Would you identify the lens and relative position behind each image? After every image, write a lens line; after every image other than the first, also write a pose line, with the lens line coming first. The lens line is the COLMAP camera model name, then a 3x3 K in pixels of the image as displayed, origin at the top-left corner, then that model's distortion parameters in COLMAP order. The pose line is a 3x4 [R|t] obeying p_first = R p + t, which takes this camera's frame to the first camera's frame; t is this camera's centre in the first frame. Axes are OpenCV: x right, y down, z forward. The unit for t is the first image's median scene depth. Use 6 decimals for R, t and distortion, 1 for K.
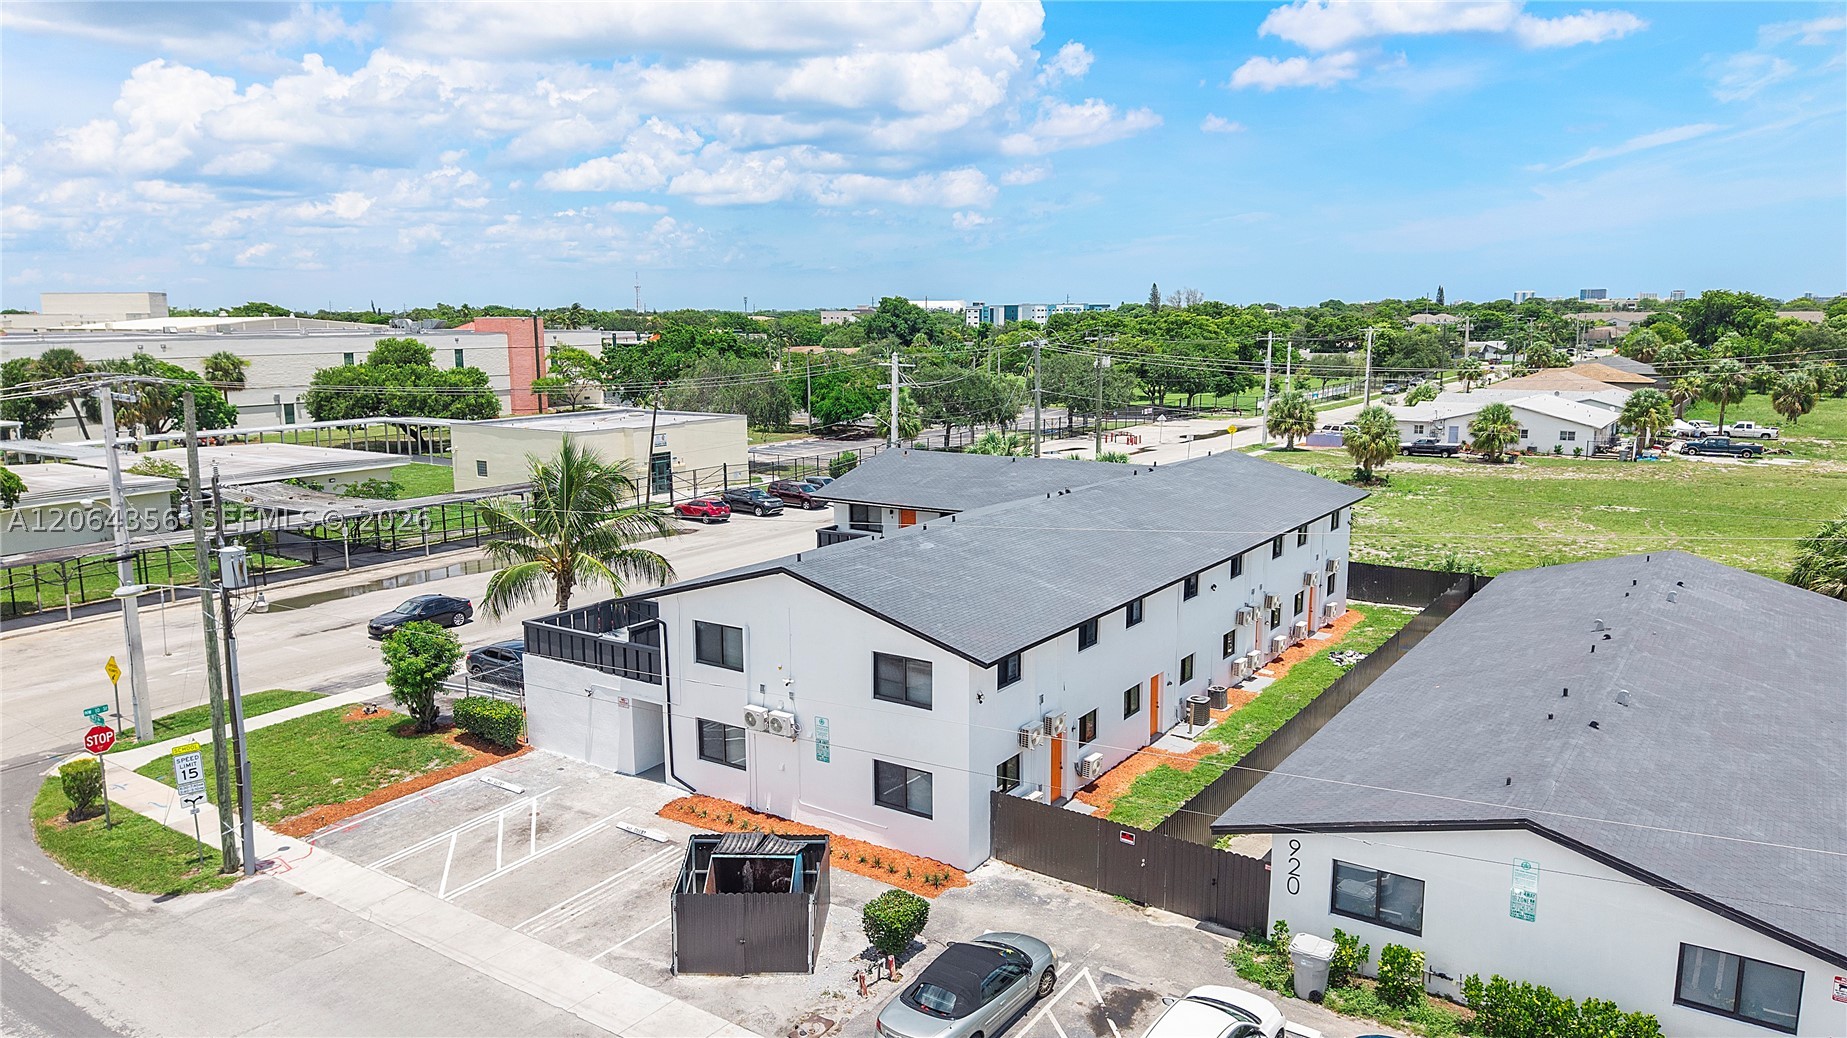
lens RADIAL K [[1237.2, 0, 923.5], [0, 1237.2, 519.0], [0, 0, 1]] dist [0.065594, -0.083245]
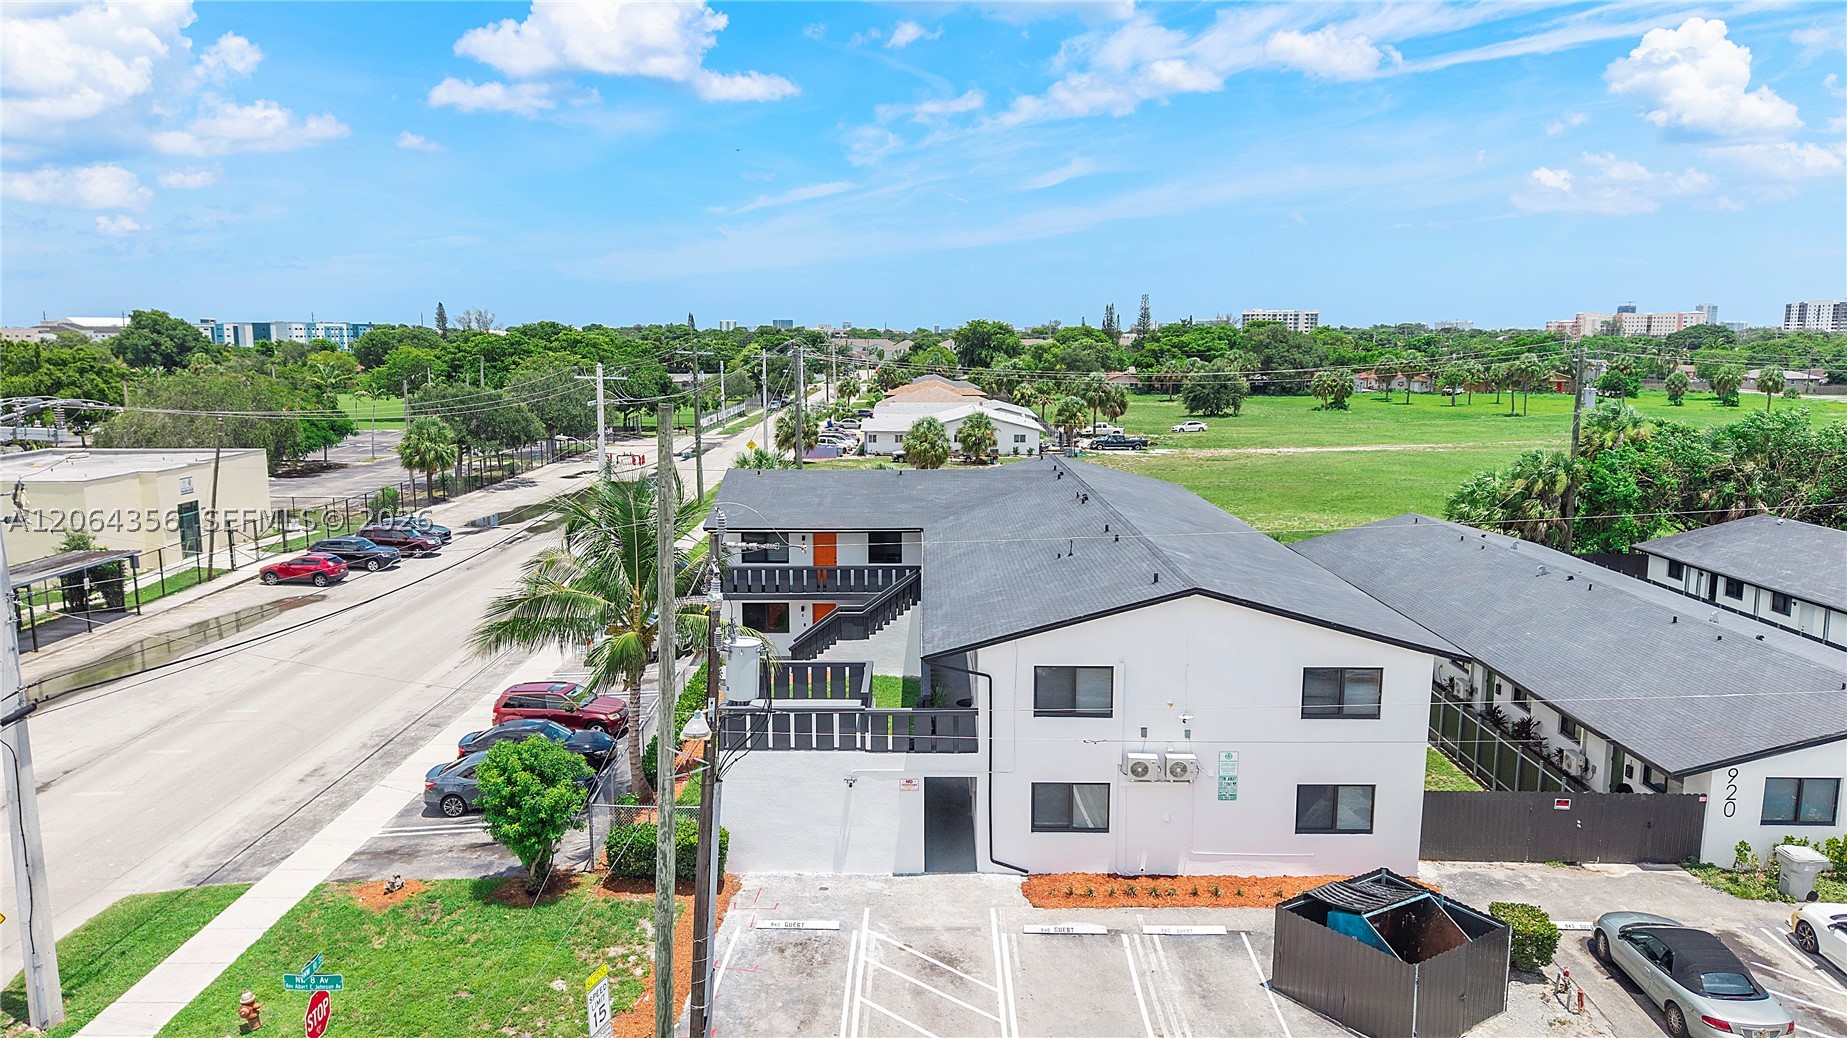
lens RADIAL K [[1218.1, 0, 923.5], [0, 1218.1, 519.0], [0, 0, 1]] dist [0.062543, -0.082408]
pose [[0.829319, -0.076088, 0.553570, -0.624184], [0.085243, 0.996317, 0.009239, -0.029320], [-0.552234, 0.039526, 0.832751, 0.313241]]
